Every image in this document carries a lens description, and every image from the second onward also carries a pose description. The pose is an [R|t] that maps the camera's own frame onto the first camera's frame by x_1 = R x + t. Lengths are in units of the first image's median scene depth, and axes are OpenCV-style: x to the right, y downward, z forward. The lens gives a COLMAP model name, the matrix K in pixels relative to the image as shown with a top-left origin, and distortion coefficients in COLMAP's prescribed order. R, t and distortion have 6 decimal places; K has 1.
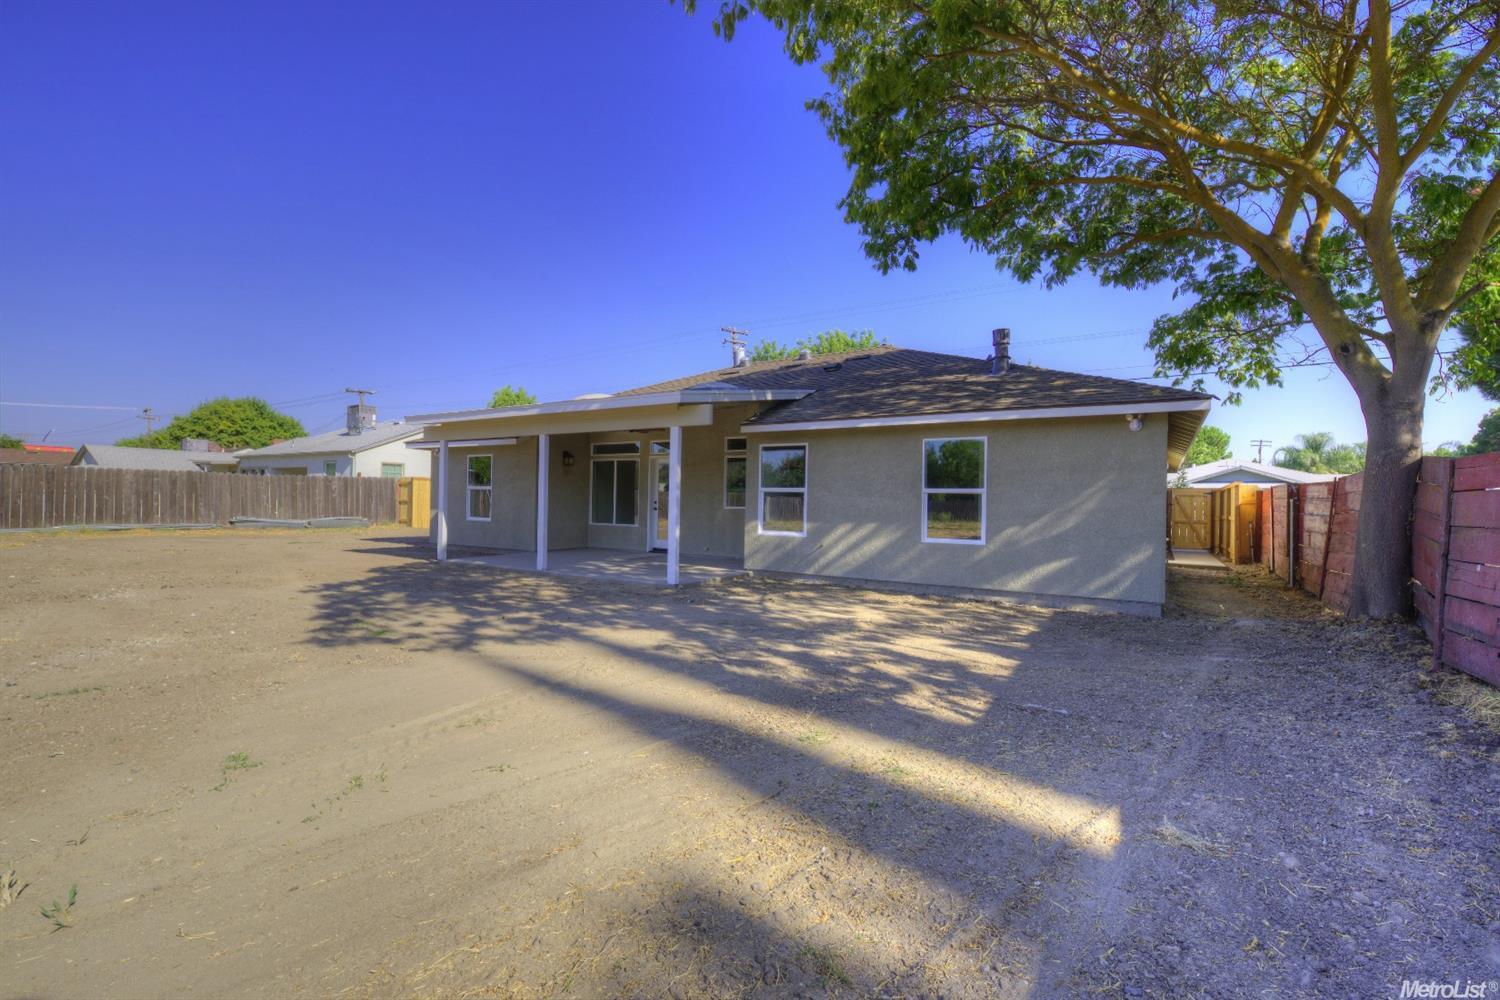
lens RADIAL K [[651.7, 0, 748.3], [0, 651.7, 505.7], [0, 0, 1]] dist [0.018244, -0.015970]
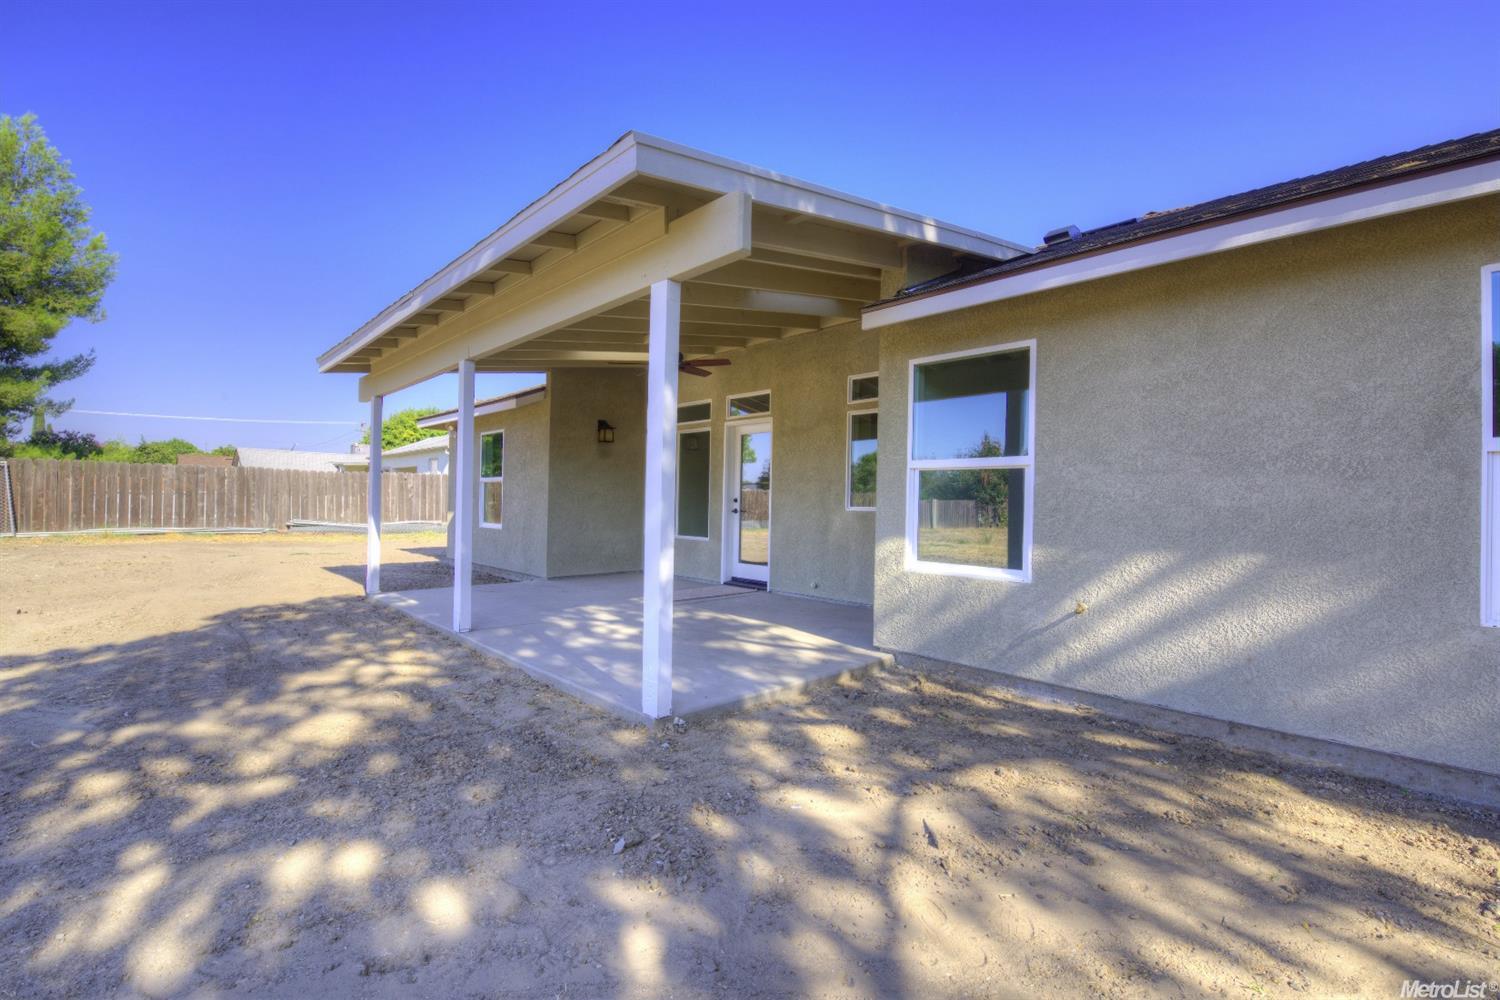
lens RADIAL K [[651.7, 0, 748.3], [0, 651.7, 505.7], [0, 0, 1]] dist [0.018244, -0.015970]
pose [[0.967794, 0.001997, -0.251737, 0.019143], [-0.004319, 0.999953, -0.008670, 0.004842], [0.251707, 0.009478, 0.967757, 0.449057]]
